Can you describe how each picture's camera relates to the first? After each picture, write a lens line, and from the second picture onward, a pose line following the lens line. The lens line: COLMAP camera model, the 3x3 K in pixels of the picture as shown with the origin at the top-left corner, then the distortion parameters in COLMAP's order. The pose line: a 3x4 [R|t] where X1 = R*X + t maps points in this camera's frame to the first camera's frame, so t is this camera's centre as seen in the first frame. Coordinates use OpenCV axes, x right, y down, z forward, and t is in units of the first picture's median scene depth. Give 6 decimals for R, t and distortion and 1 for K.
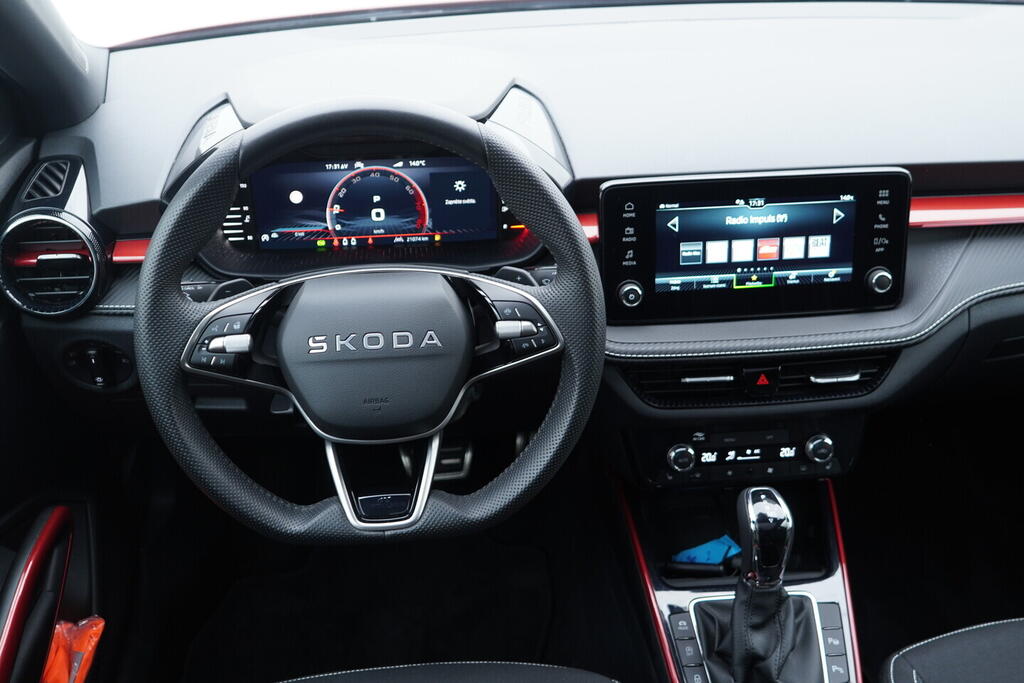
lens RADIAL K [[1051.9, 0, 510.5], [0, 1051.9, 343.1], [0, 0, 1]] dist [0.002005, 0.000000]
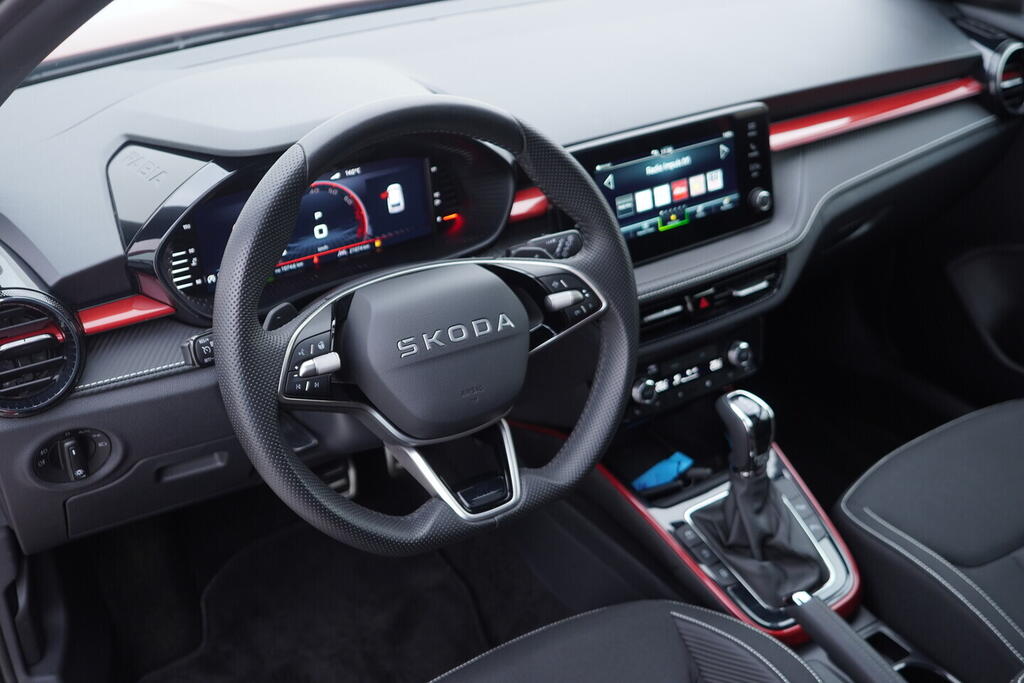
lens RADIAL K [[1051.9, 0, 511.3], [0, 1051.9, 346.6], [0, 0, 1]] dist [0.002005, 0.000000]
pose [[0.884416, -0.237943, 0.401487, -0.409761], [0.244288, 0.969028, 0.036170, -0.011059], [-0.397659, 0.066089, 0.915150, 0.043976]]
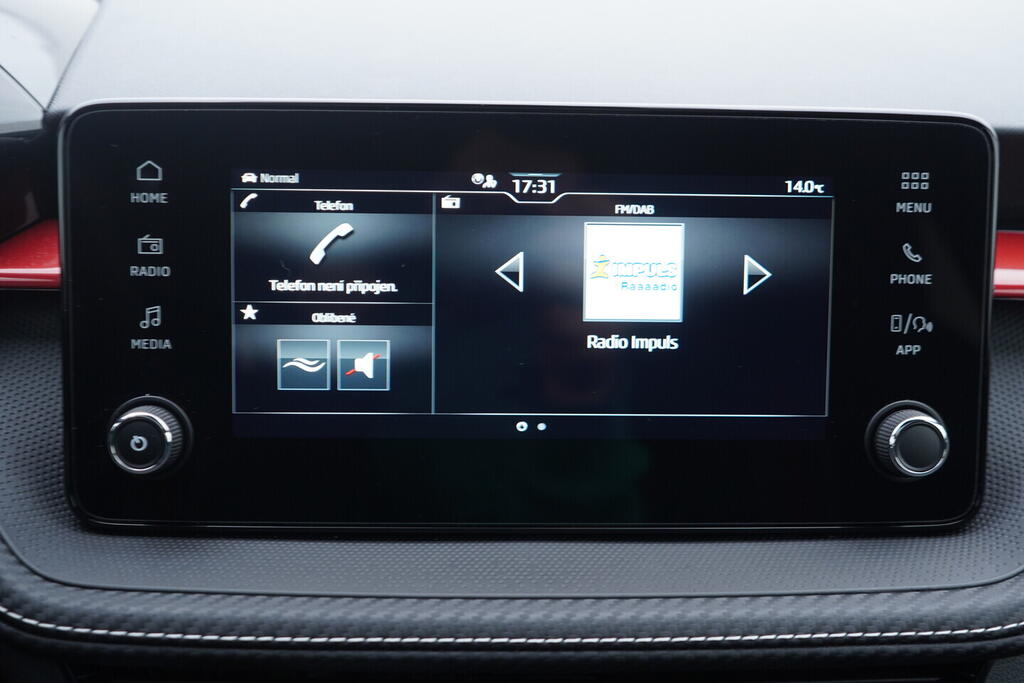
lens RADIAL K [[1051.9, 0, 511.8], [0, 1051.9, 342.4], [0, 0, 1]] dist [0.002005, 0.000000]
pose [[0.997929, 0.049536, -0.041031, 0.238341], [-0.057710, 0.971236, -0.231021, -0.005666], [0.028407, 0.232911, 0.972083, 0.669324]]
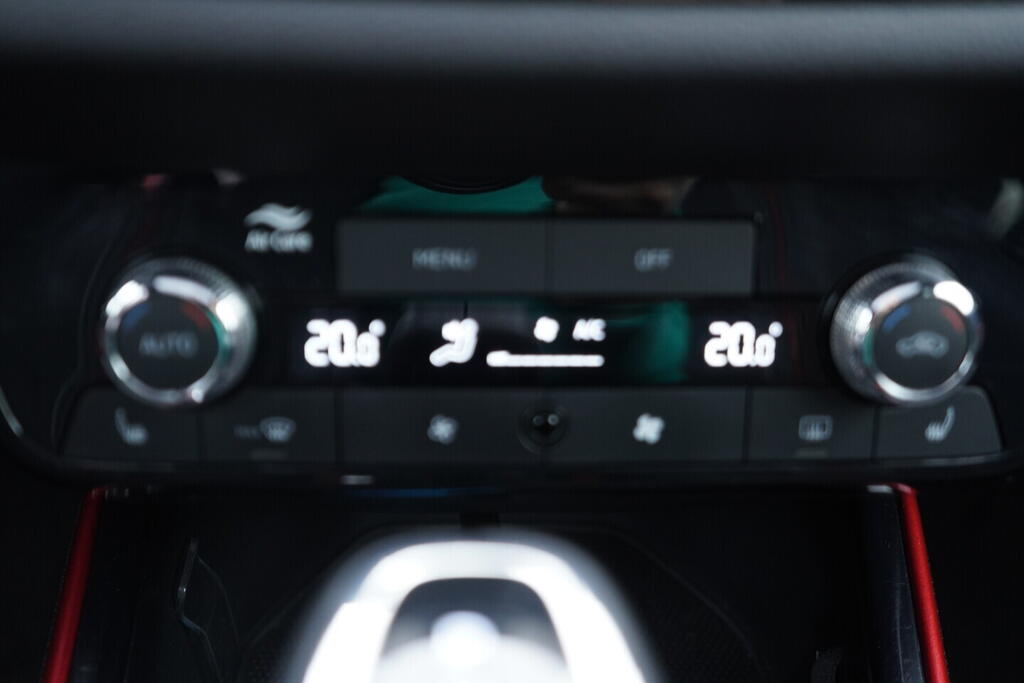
lens RADIAL K [[1051.9, 0, 508.6], [0, 1051.9, 346.3], [0, 0, 1]] dist [0.002005, 0.000000]
pose [[0.998157, 0.060581, -0.003478, 0.232612], [-0.060336, 0.996960, 0.049304, 0.102560], [0.006454, -0.049003, 0.998778, 0.846023]]
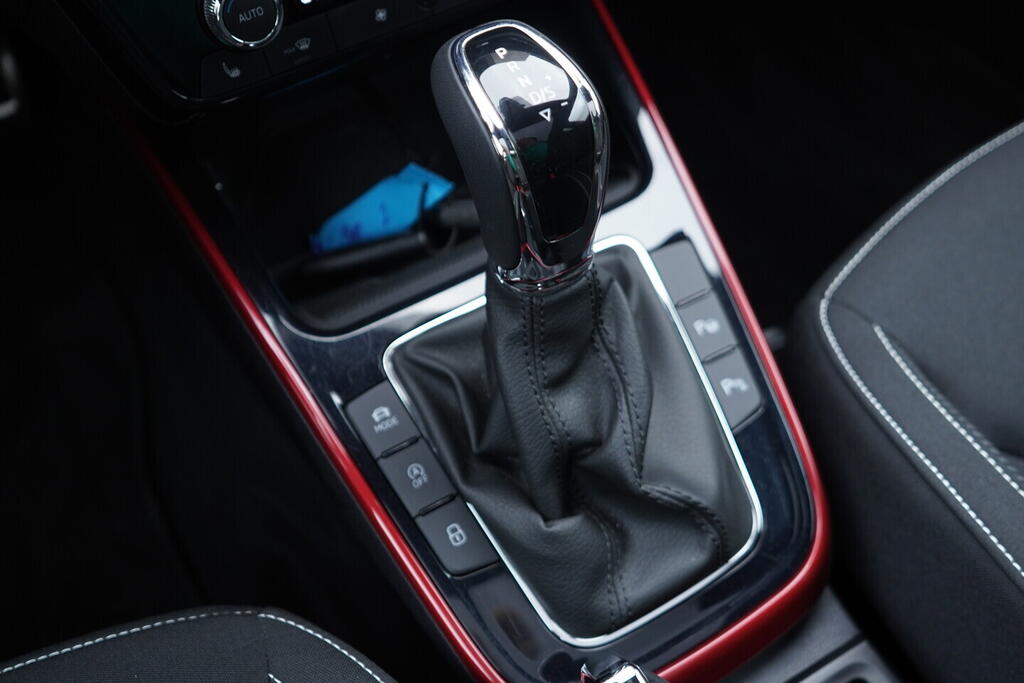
lens RADIAL K [[1051.9, 0, 508.7], [0, 1051.9, 341.7], [0, 0, 1]] dist [0.002005, 0.000000]
pose [[0.901504, -0.357735, 0.243550, 0.120496], [0.236675, 0.878689, 0.414597, 0.084361], [-0.362320, -0.316118, 0.876808, 0.640982]]
